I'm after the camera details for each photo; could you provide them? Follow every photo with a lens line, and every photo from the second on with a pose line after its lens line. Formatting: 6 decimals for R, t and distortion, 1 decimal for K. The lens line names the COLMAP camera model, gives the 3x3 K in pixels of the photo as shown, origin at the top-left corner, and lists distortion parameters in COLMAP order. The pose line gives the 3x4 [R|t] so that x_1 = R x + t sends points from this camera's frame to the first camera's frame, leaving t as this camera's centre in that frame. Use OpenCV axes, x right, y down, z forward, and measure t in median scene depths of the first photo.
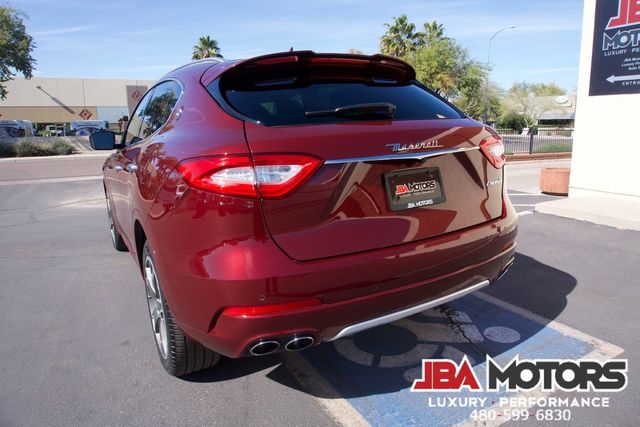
lens RADIAL K [[428.0, 0, 320.2], [0, 428.0, 209.5], [0, 0, 1]] dist [-0.054890, -0.001010]
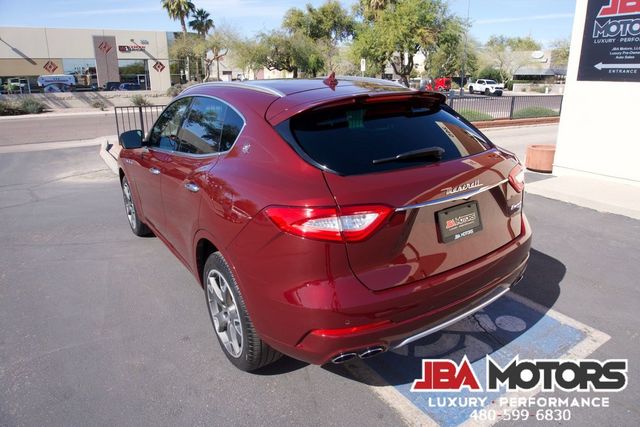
lens RADIAL K [[428.0, 0, 320.7], [0, 428.0, 209.6], [0, 0, 1]] dist [-0.054890, -0.001010]
pose [[0.998104, -0.009224, 0.060849, -0.068287], [0.002492, 0.993952, 0.109787, -0.060782], [-0.061494, -0.109427, 0.992091, -0.044507]]
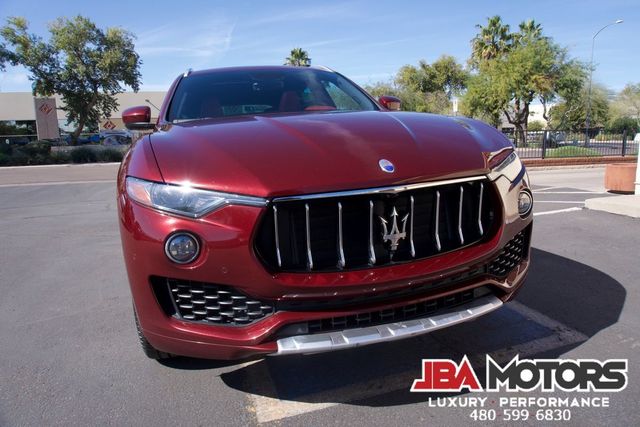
lens RADIAL K [[428.0, 0, 321.7], [0, 428.0, 210.0], [0, 0, 1]] dist [-0.054890, -0.001010]
pose [[0.977702, 0.022104, -0.208829, 0.126103], [-0.026337, 0.999500, -0.017514, 0.034380], [0.208337, 0.022623, 0.977795, 0.002574]]
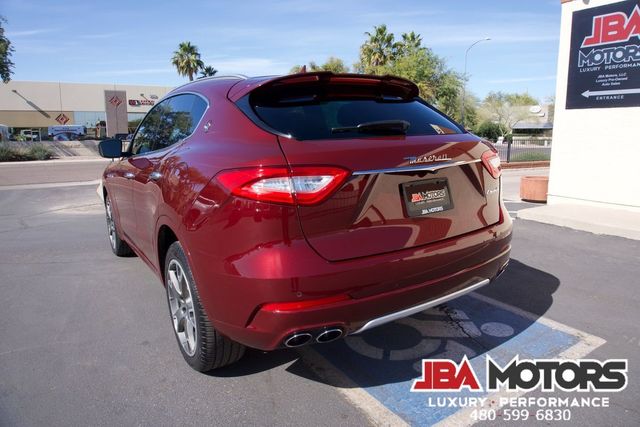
lens RADIAL K [[428.0, 0, 320.2], [0, 428.0, 208.1], [0, 0, 1]] dist [-0.054890, -0.001010]
pose [[0.998726, 0.001469, 0.050448, -0.033119], [-0.000518, 0.999822, -0.018848, 0.000426], [-0.050467, 0.018798, 0.998549, -0.030846]]
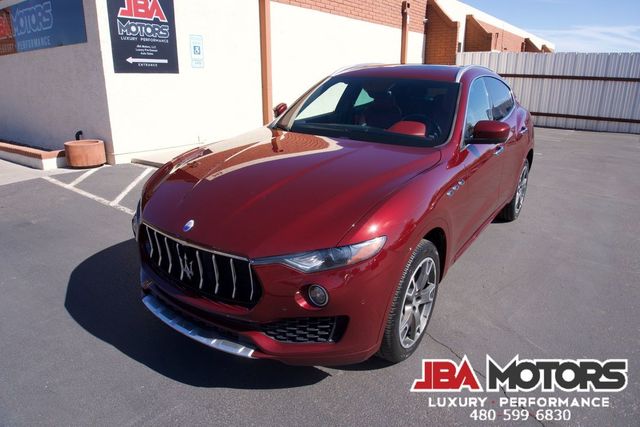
lens RADIAL K [[428.0, 0, 321.8], [0, 428.0, 209.7], [0, 0, 1]] dist [-0.054890, -0.001010]
pose [[-0.426612, -0.247036, 0.870044, -0.655181], [0.173329, 0.921813, 0.346724, -0.213947], [-0.887671, 0.298721, -0.350438, 0.950733]]
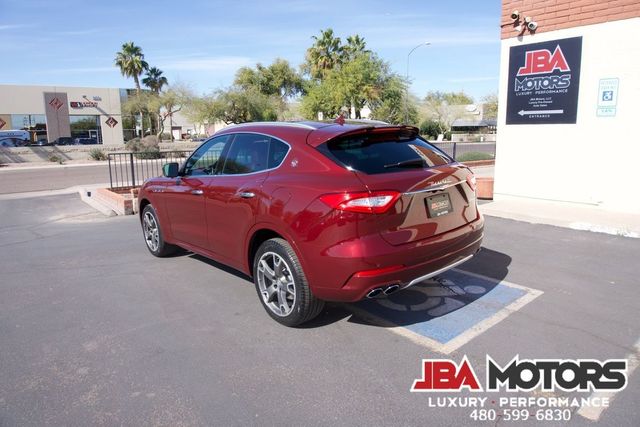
lens RADIAL K [[428.0, 0, 320.5], [0, 428.0, 209.8], [0, 0, 1]] dist [-0.054890, -0.001010]
pose [[0.983635, -0.032326, 0.177251, -0.174403], [0.034382, 0.999372, -0.008541, -0.008812], [-0.176864, 0.014495, 0.984129, -0.207044]]
